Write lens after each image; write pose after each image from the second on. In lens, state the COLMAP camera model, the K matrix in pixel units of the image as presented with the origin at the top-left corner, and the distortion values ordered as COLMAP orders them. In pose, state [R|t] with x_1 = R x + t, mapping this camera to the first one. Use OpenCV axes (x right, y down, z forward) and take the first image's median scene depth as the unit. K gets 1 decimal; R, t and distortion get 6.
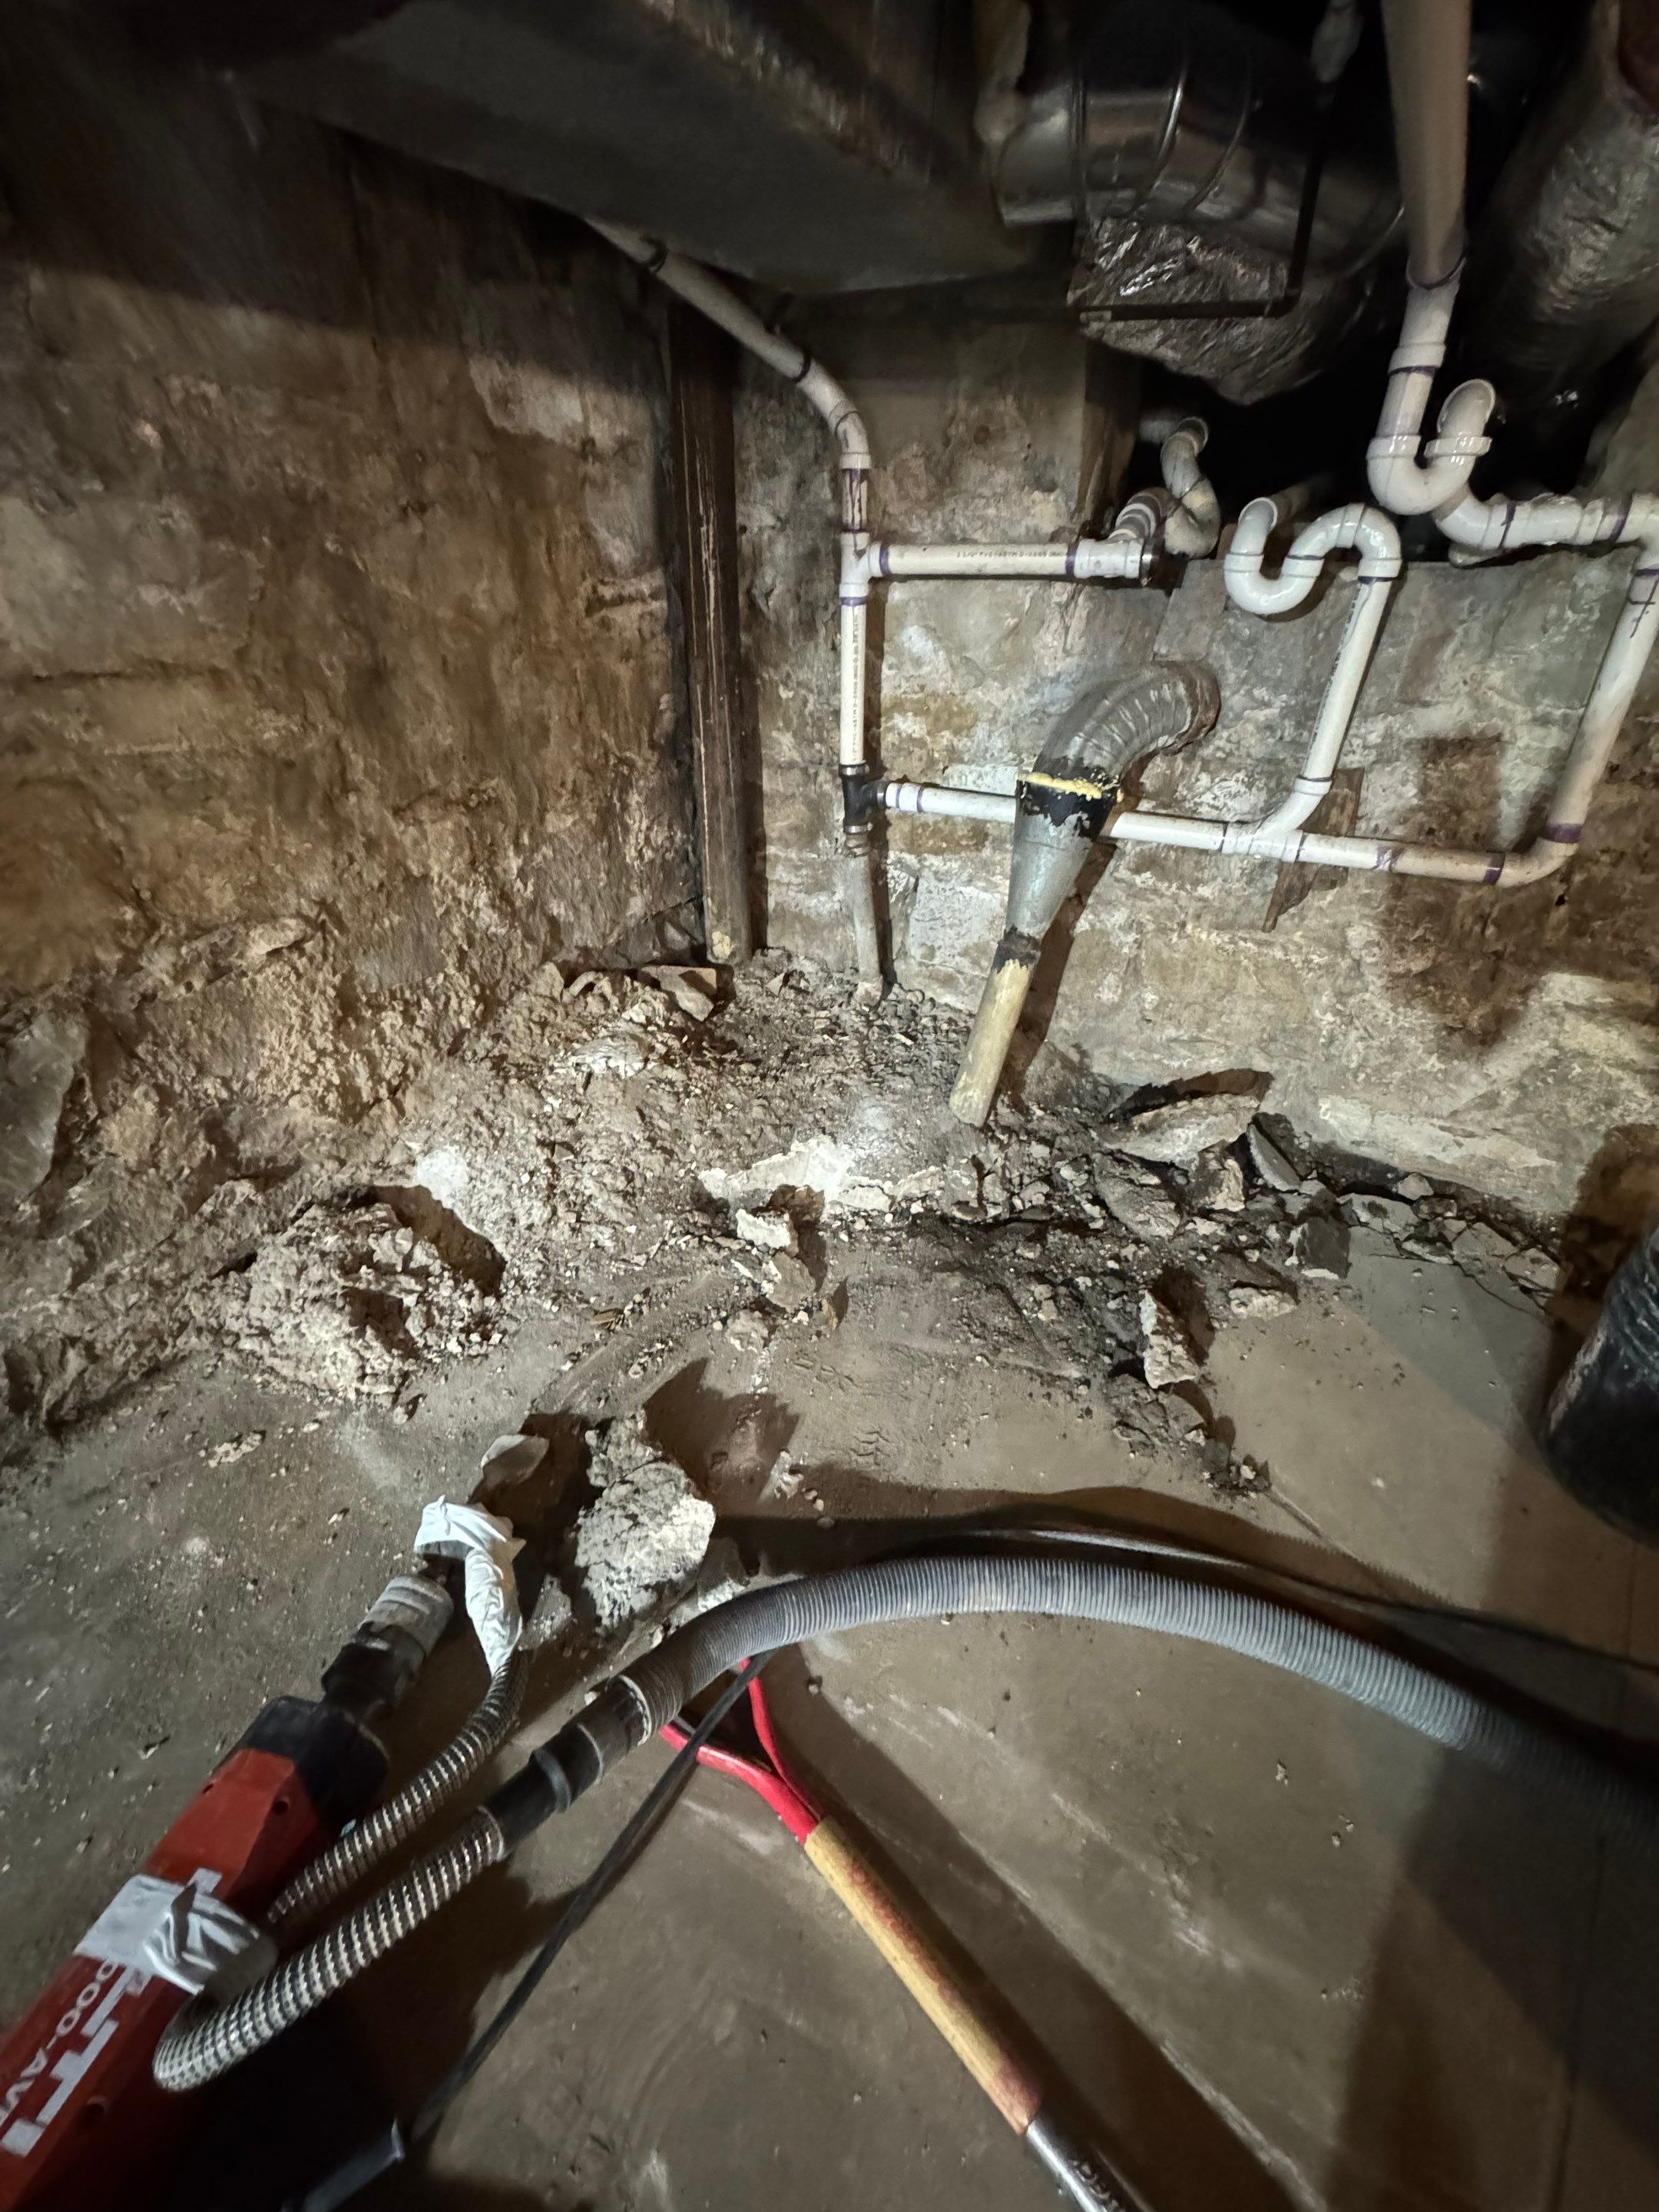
lens RADIAL K [[879.1, 0, 831.3], [0, 879.1, 1107.3], [0, 0, 1]] dist [-0.002591, -0.000253]
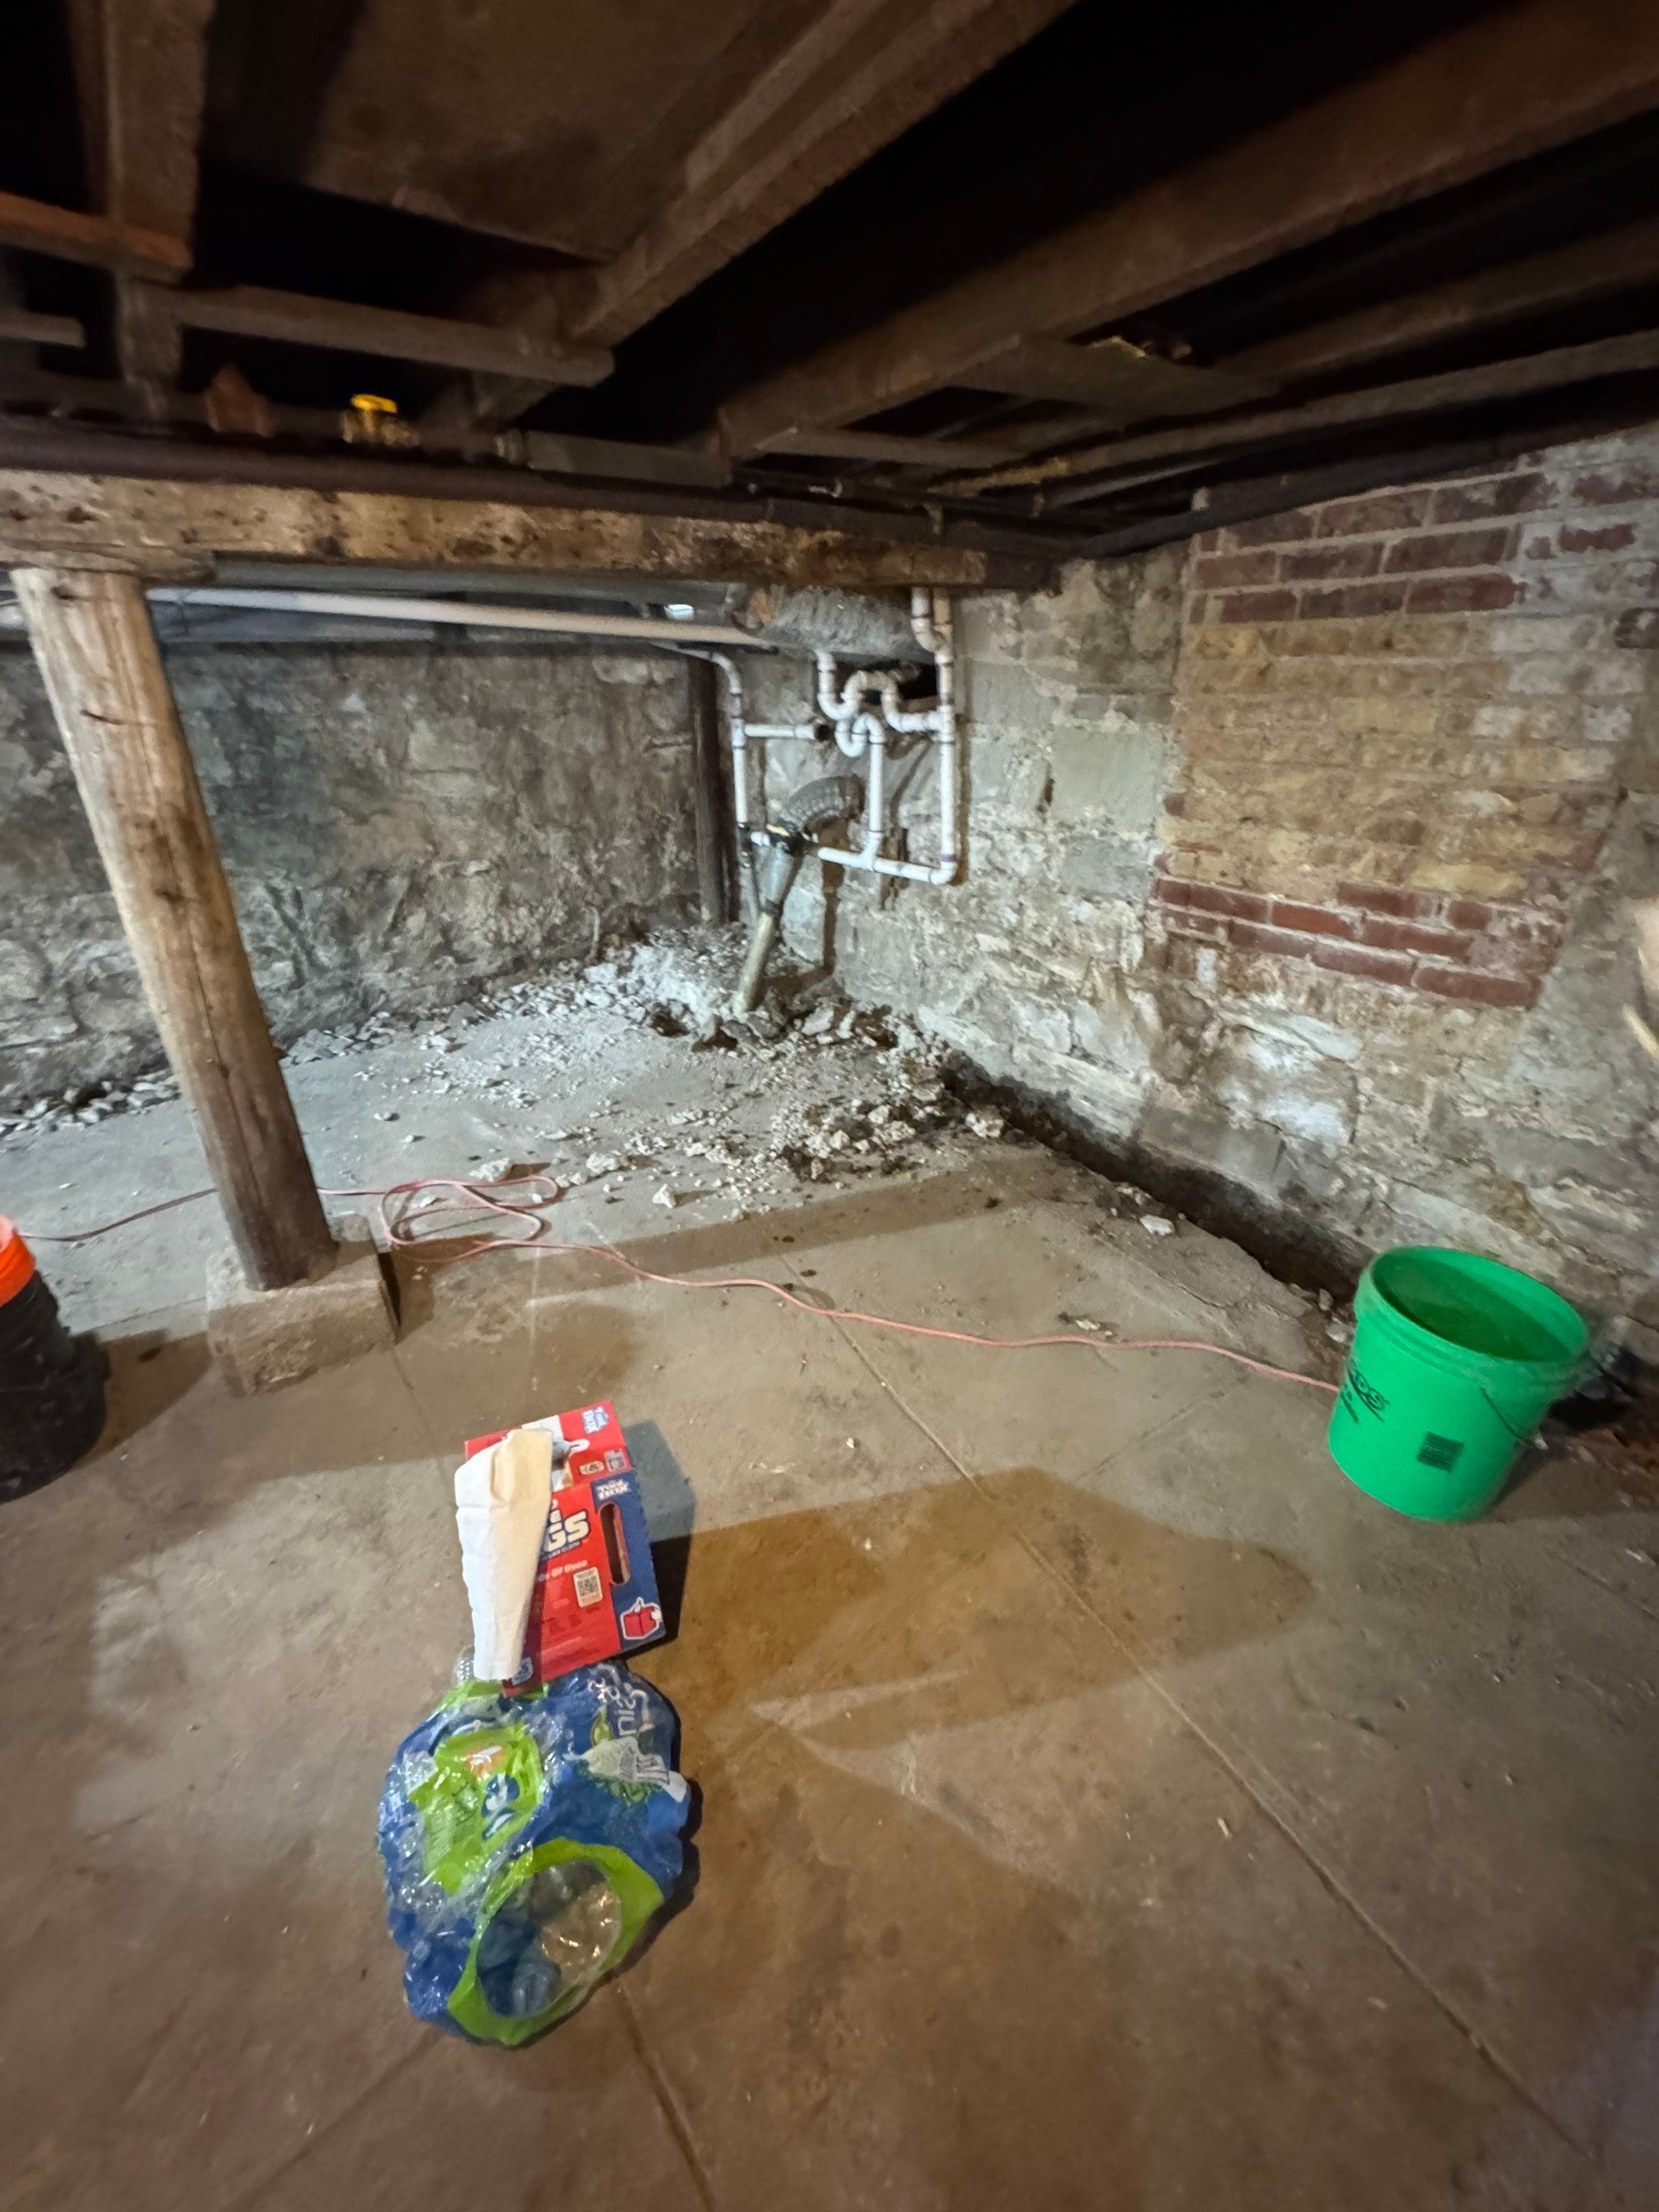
lens RADIAL K [[879.1, 0, 831.3], [0, 879.1, 1107.3], [0, 0, 1]] dist [-0.002591, -0.000253]
pose [[0.904506, 0.172838, -0.389867, 1.320700], [-0.214790, 0.974404, -0.066342, 0.410911], [0.368422, 0.143746, 0.918478, -0.837354]]
